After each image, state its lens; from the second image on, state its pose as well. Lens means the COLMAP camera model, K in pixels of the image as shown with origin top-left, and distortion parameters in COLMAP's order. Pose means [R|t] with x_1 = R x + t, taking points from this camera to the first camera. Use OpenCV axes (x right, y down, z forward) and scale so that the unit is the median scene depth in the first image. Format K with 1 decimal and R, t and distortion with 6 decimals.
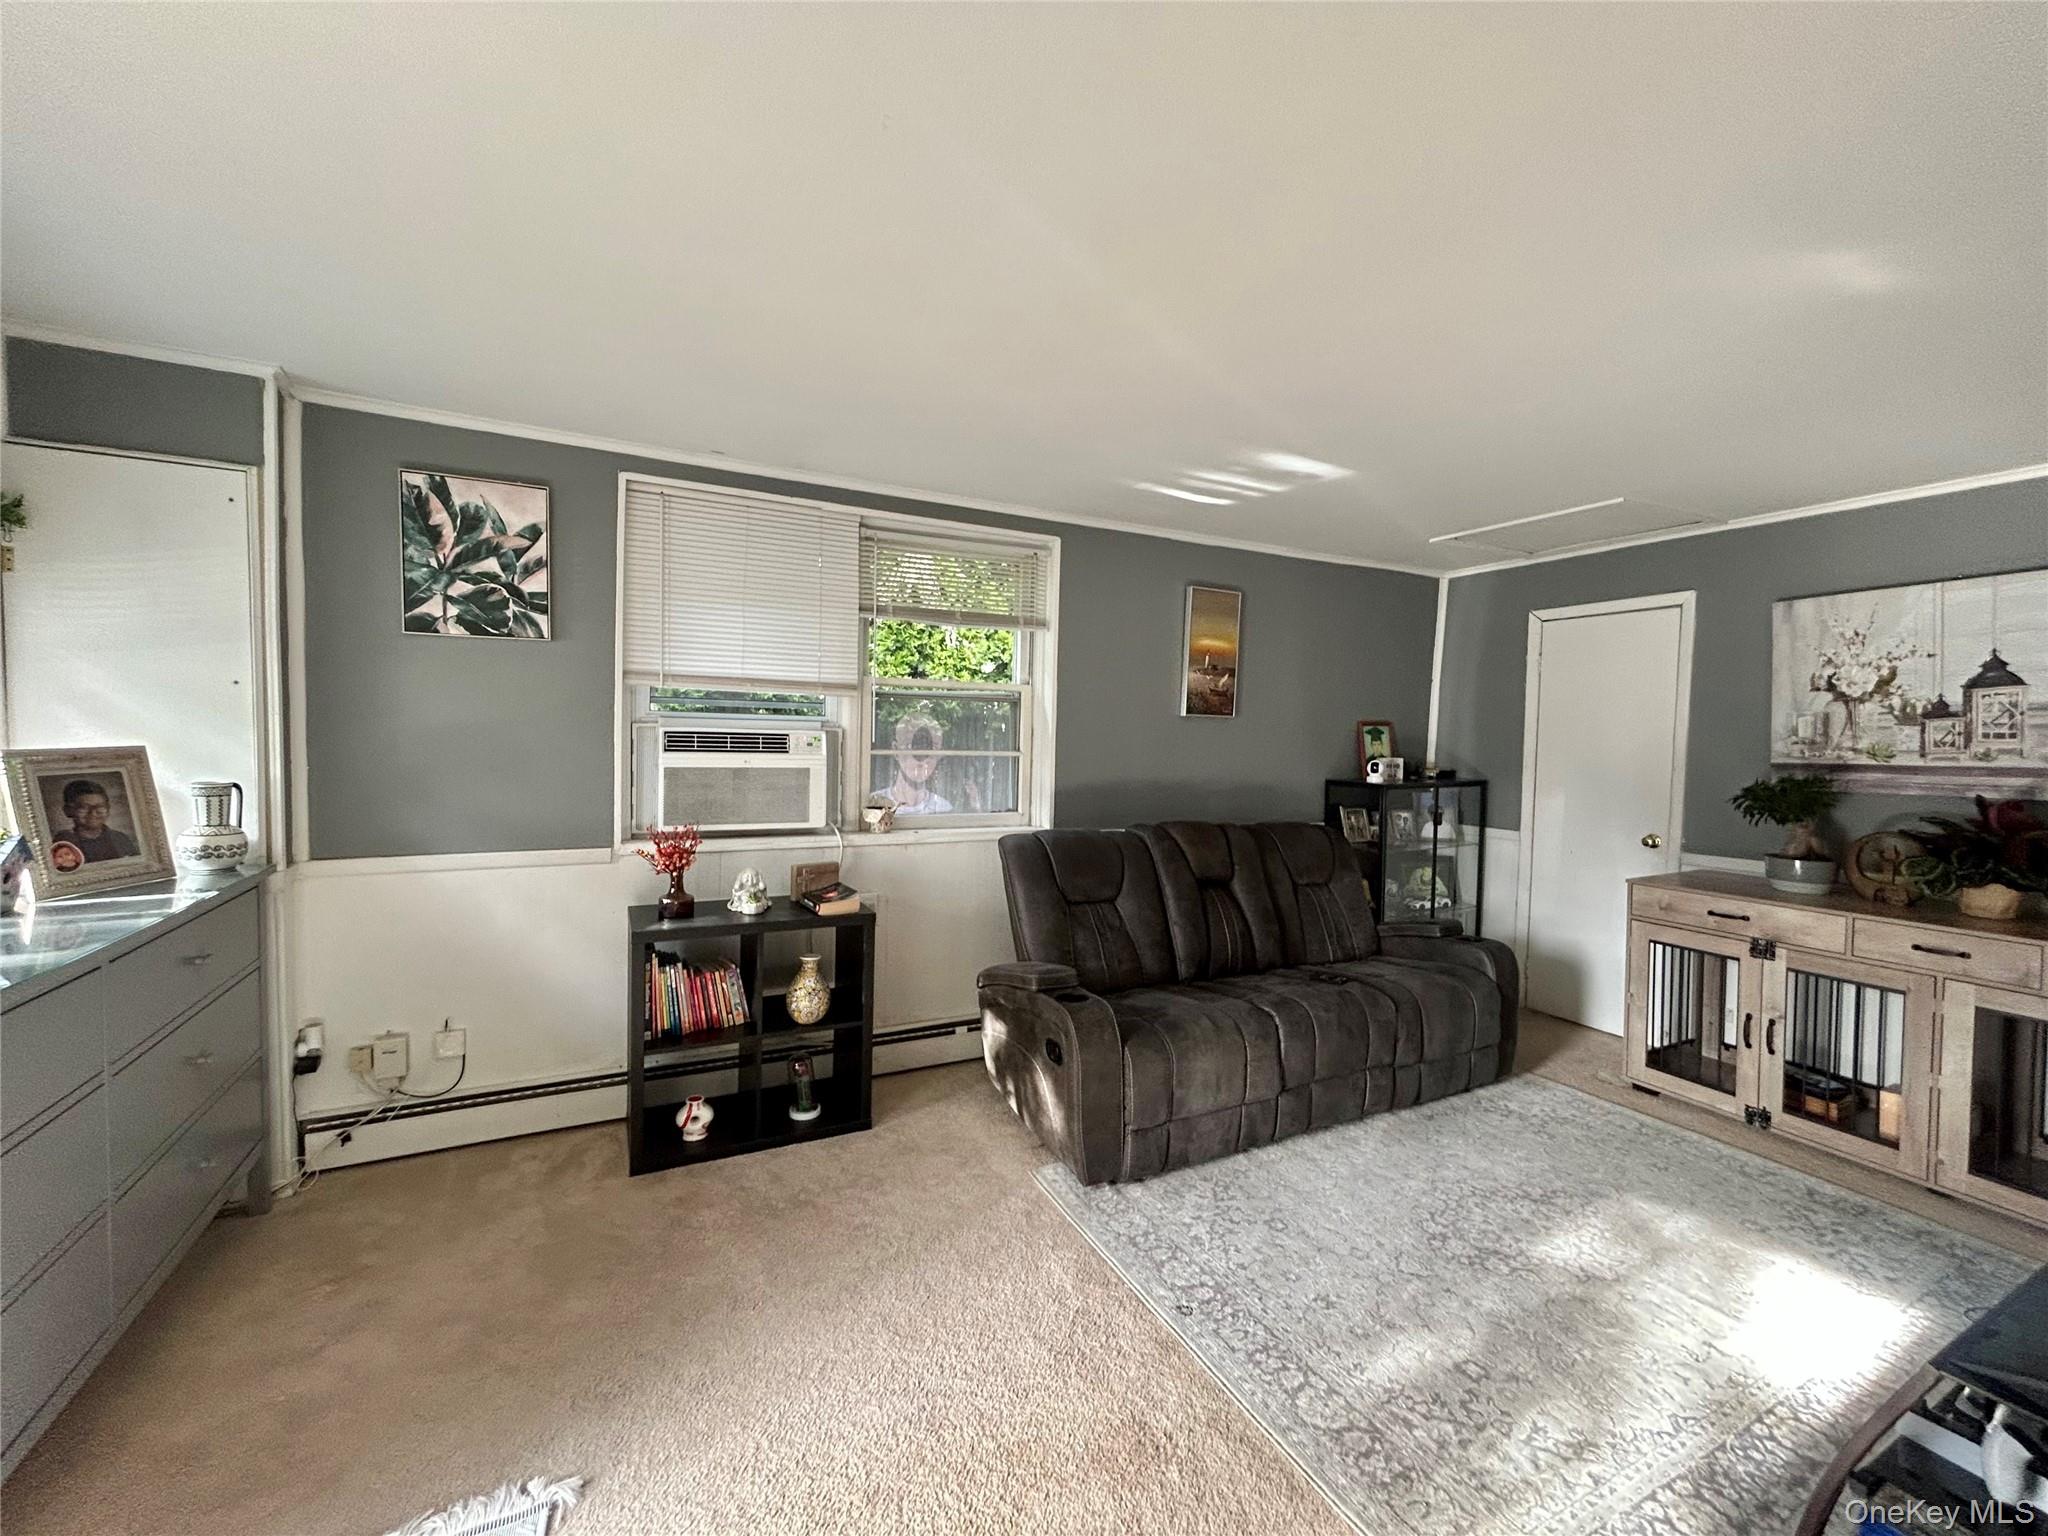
lens RADIAL K [[819.9, 0, 1017.0], [0, 819.9, 763.0], [0, 0, 1]] dist [-0.001320, 0.000272]
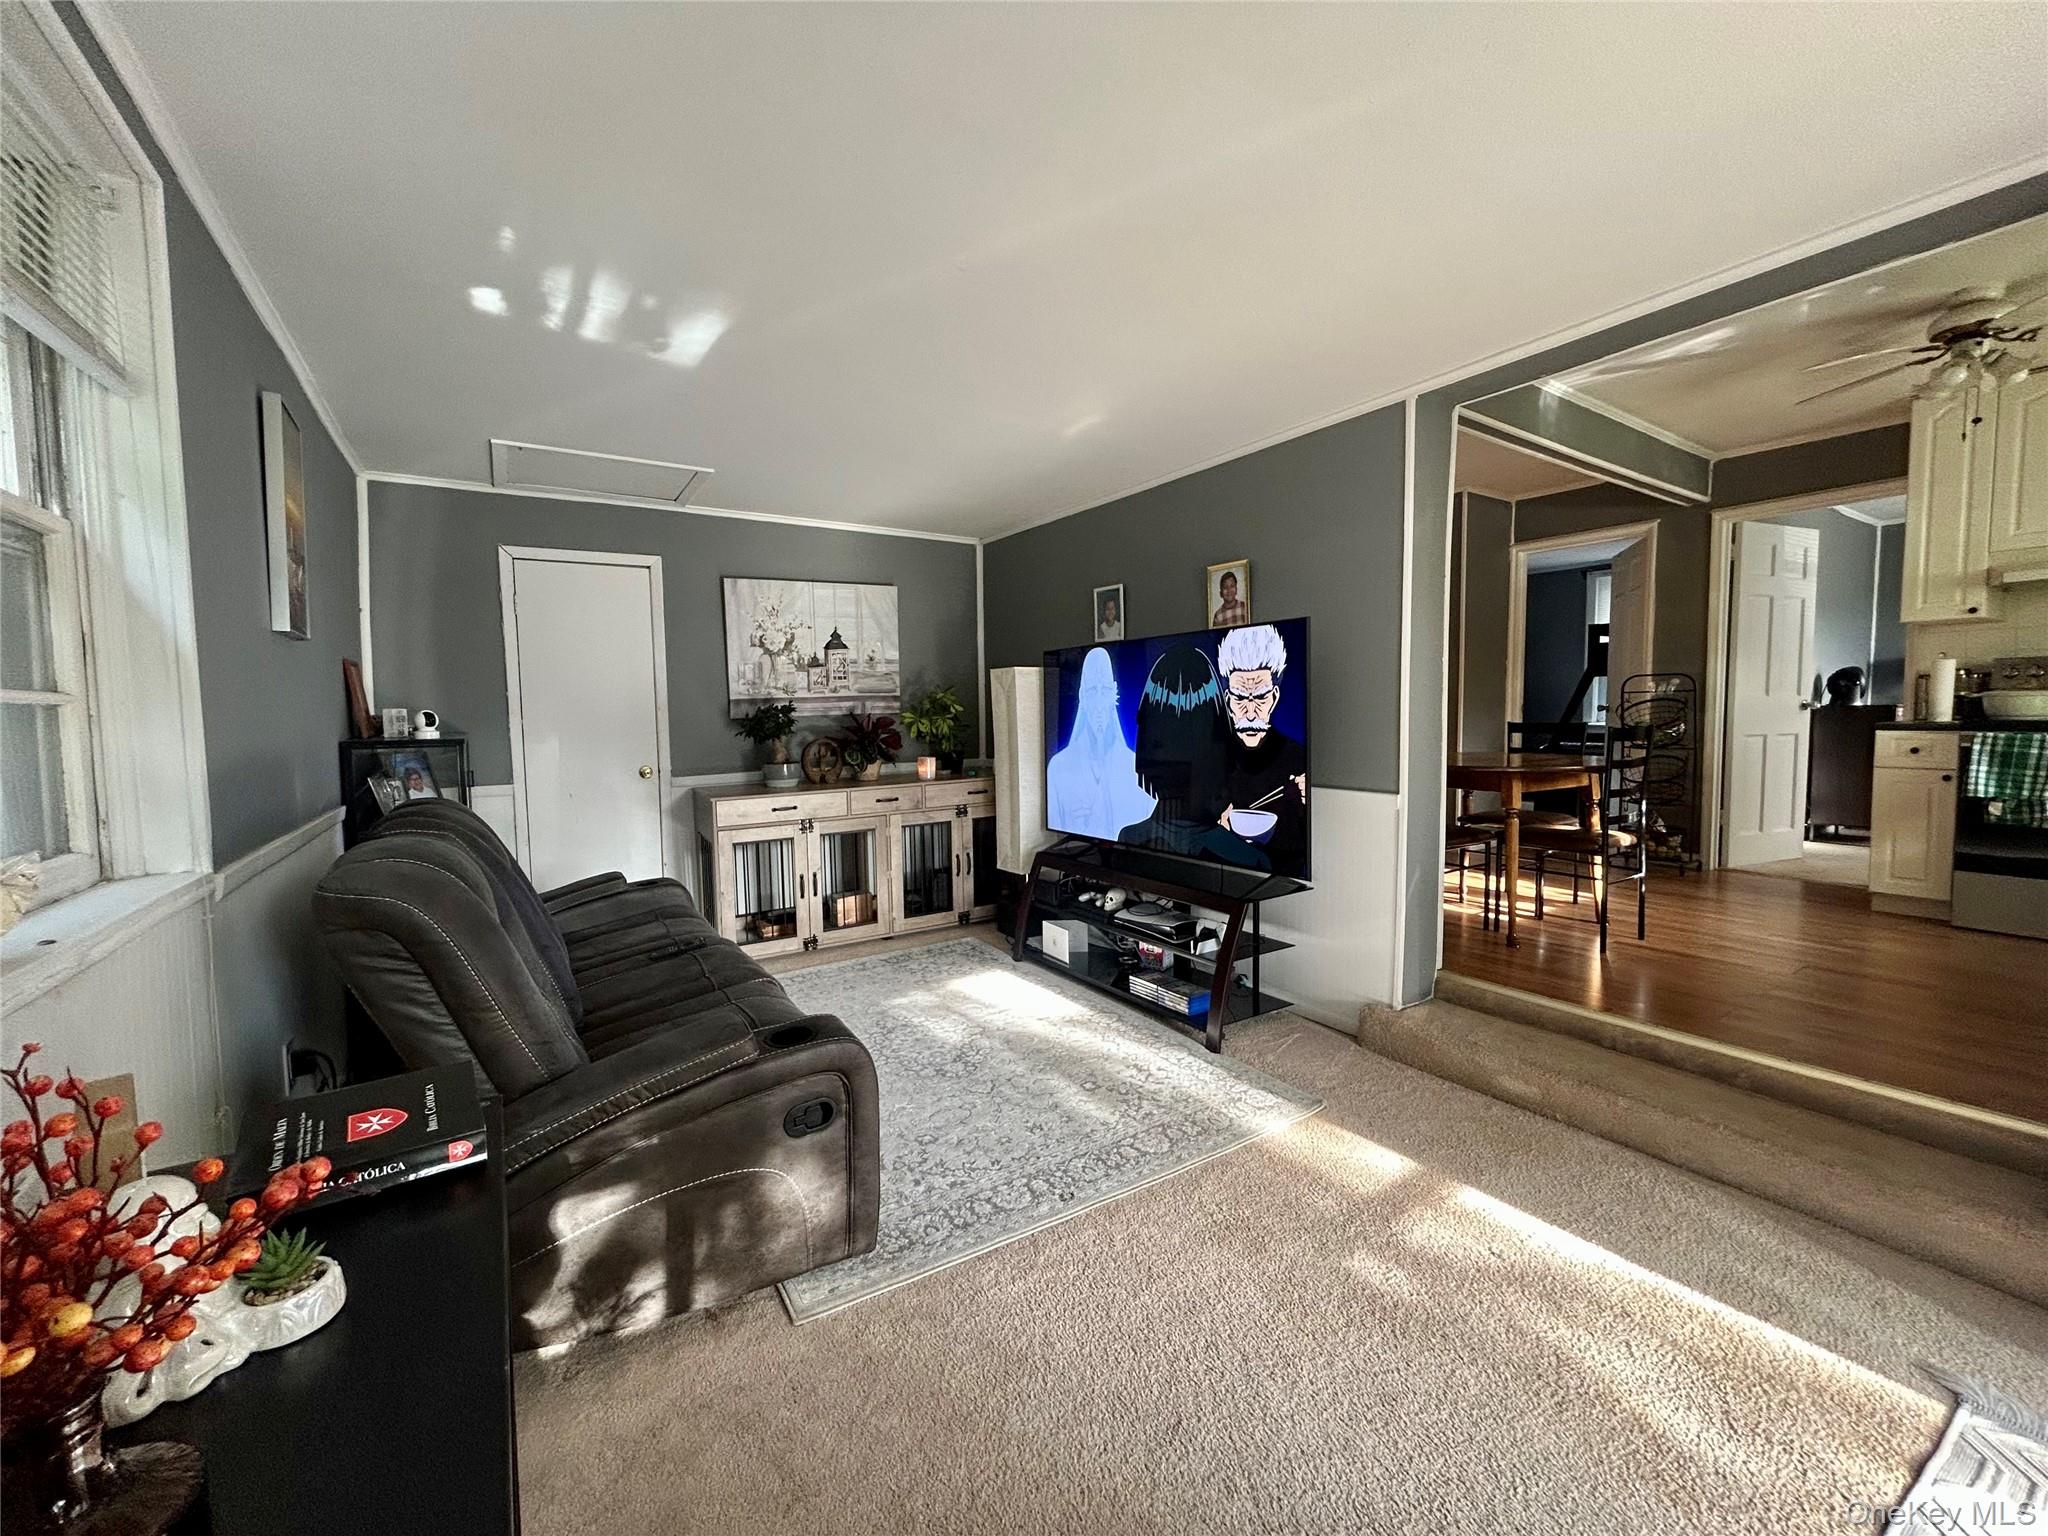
lens RADIAL K [[819.9, 0, 1022.2], [0, 819.9, 759.3], [0, 0, 1]] dist [-0.001320, 0.000272]
pose [[-0.099020, -0.079319, 0.991919, -0.530050], [0.052457, 0.995016, 0.084803, 0.010611], [-0.993702, 0.060431, -0.094366, 0.752406]]
